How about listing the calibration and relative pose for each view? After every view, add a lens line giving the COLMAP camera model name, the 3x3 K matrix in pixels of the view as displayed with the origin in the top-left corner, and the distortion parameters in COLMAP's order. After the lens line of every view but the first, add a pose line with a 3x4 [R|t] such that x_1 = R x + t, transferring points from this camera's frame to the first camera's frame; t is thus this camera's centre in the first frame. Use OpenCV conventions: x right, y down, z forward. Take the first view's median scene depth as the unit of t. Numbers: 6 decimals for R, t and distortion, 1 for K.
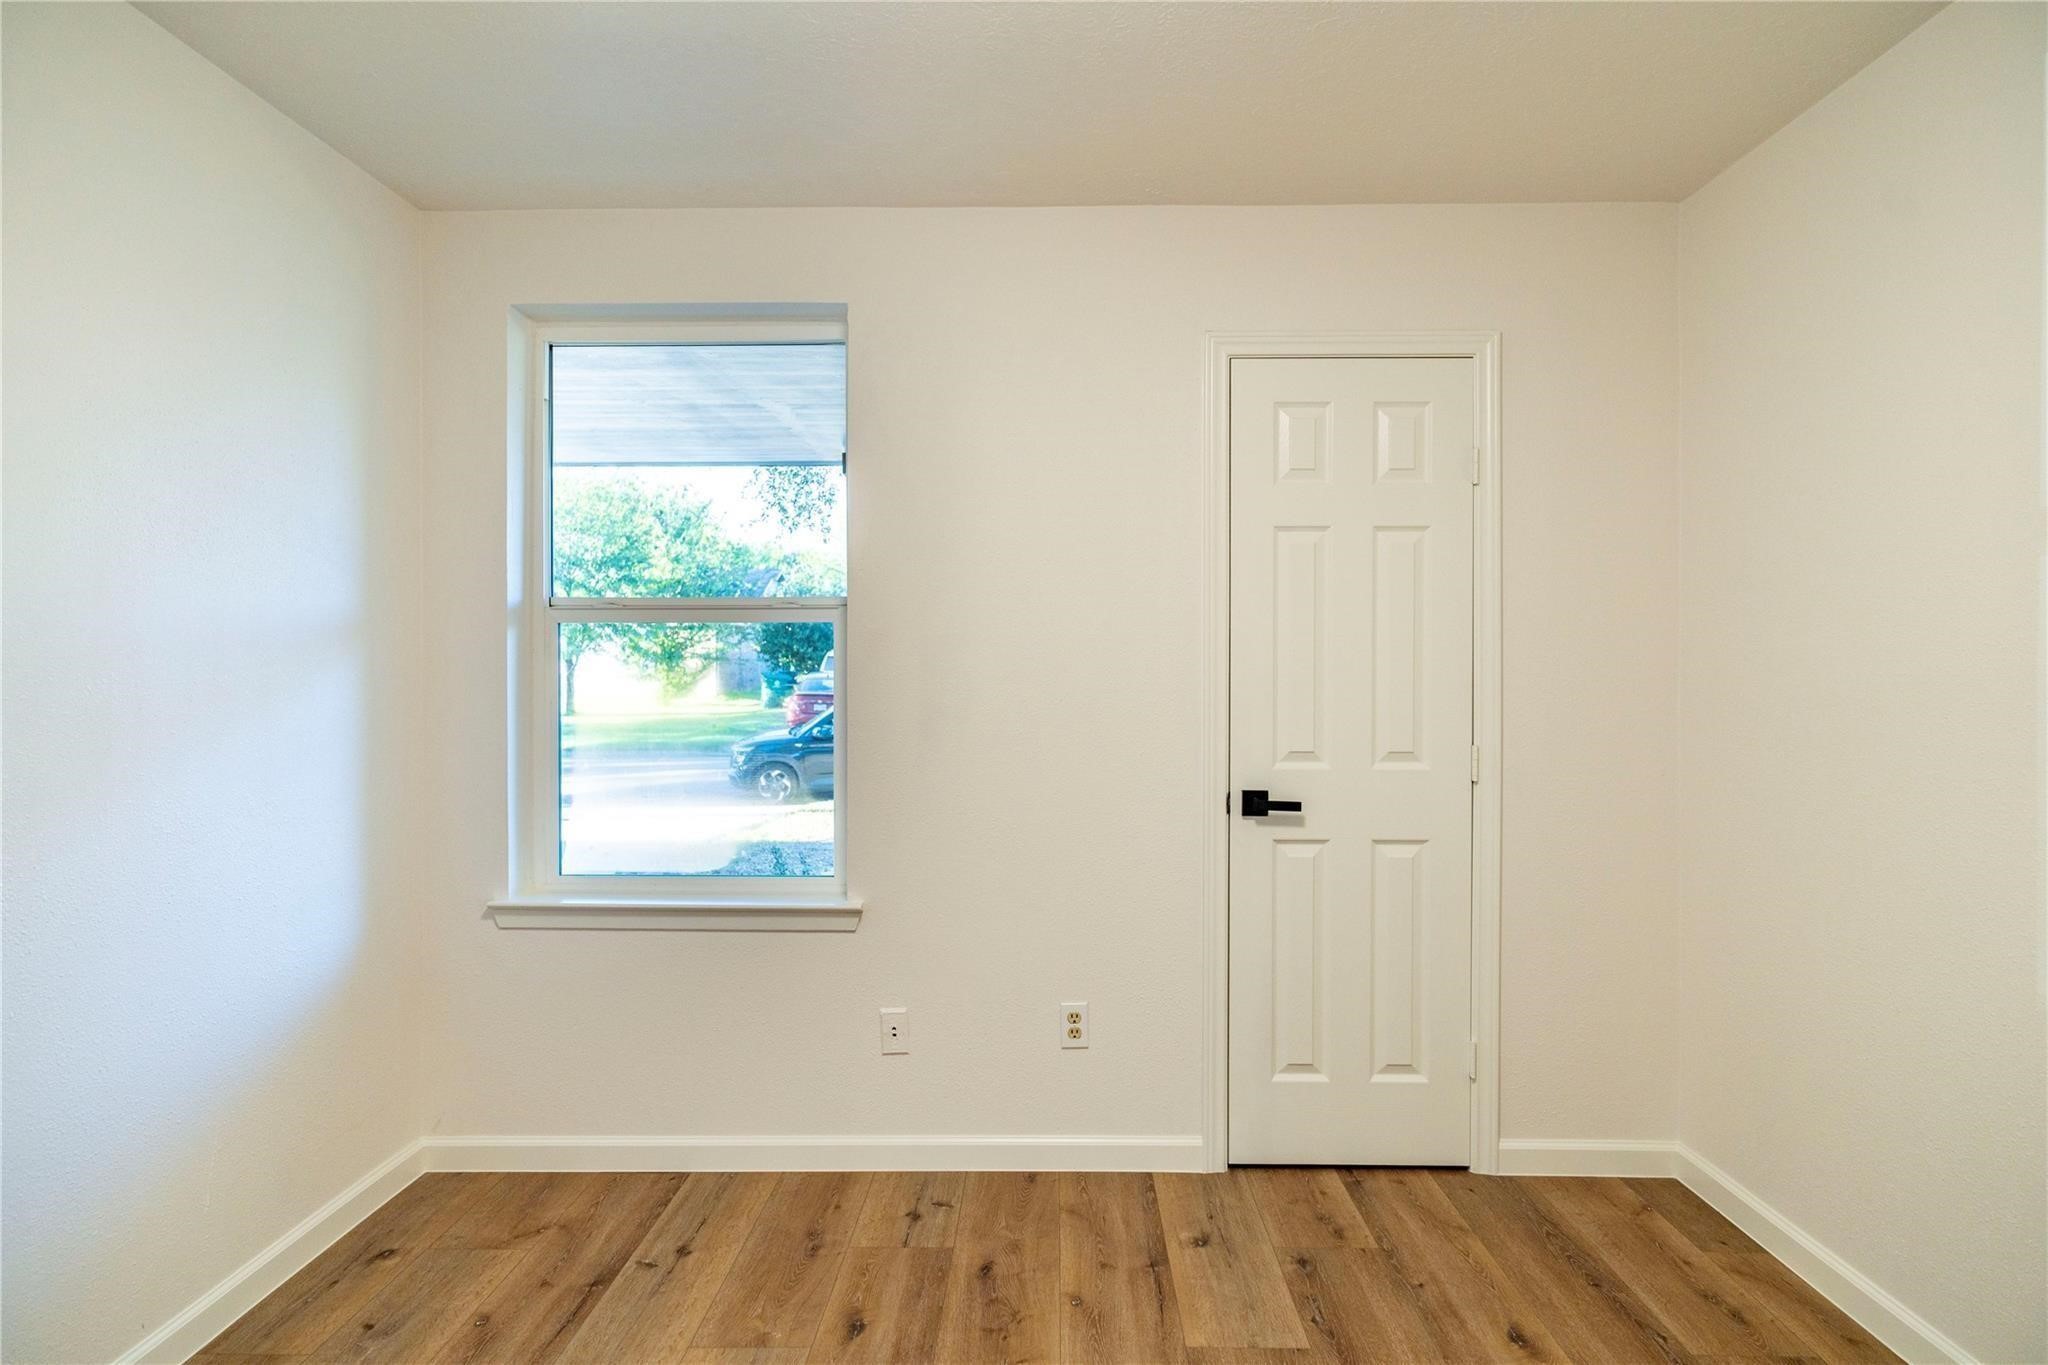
lens RADIAL K [[1213.7, 0, 1023.2], [0, 1213.7, 673.0], [0, 0, 1]] dist [-0.005630, 0.001691]
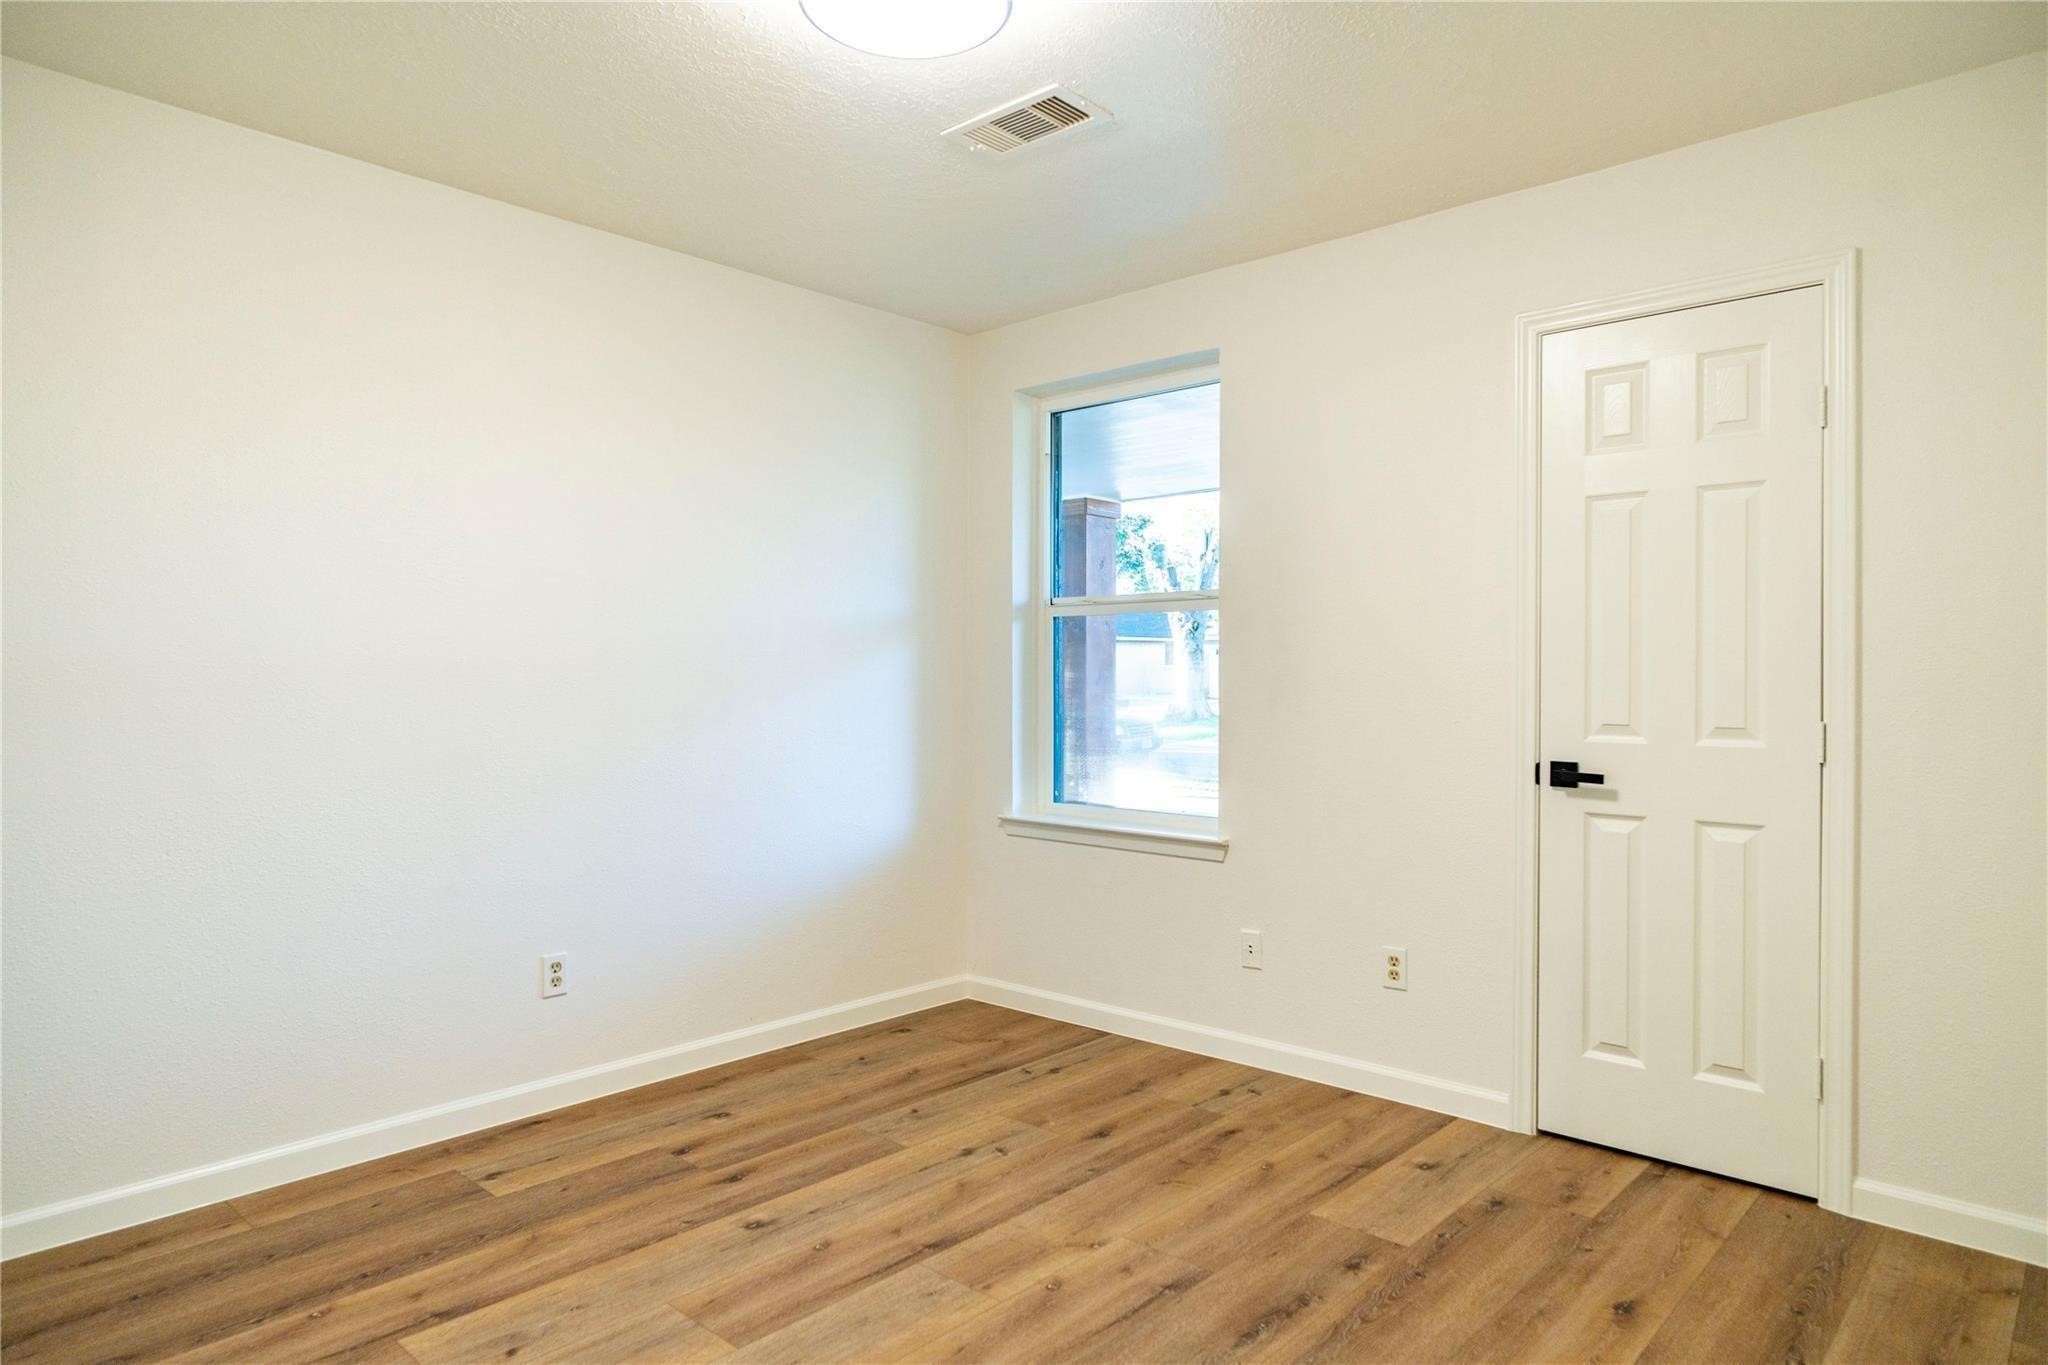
lens RADIAL K [[1213.7, 0, 1023.2], [0, 1213.7, 673.0], [0, 0, 1]] dist [-0.005630, 0.001691]
pose [[0.750896, -0.000379, -0.660421, 0.521263], [-0.002758, 0.999989, -0.003710, 0.028736], [0.660415, 0.004607, 0.750887, -0.047930]]
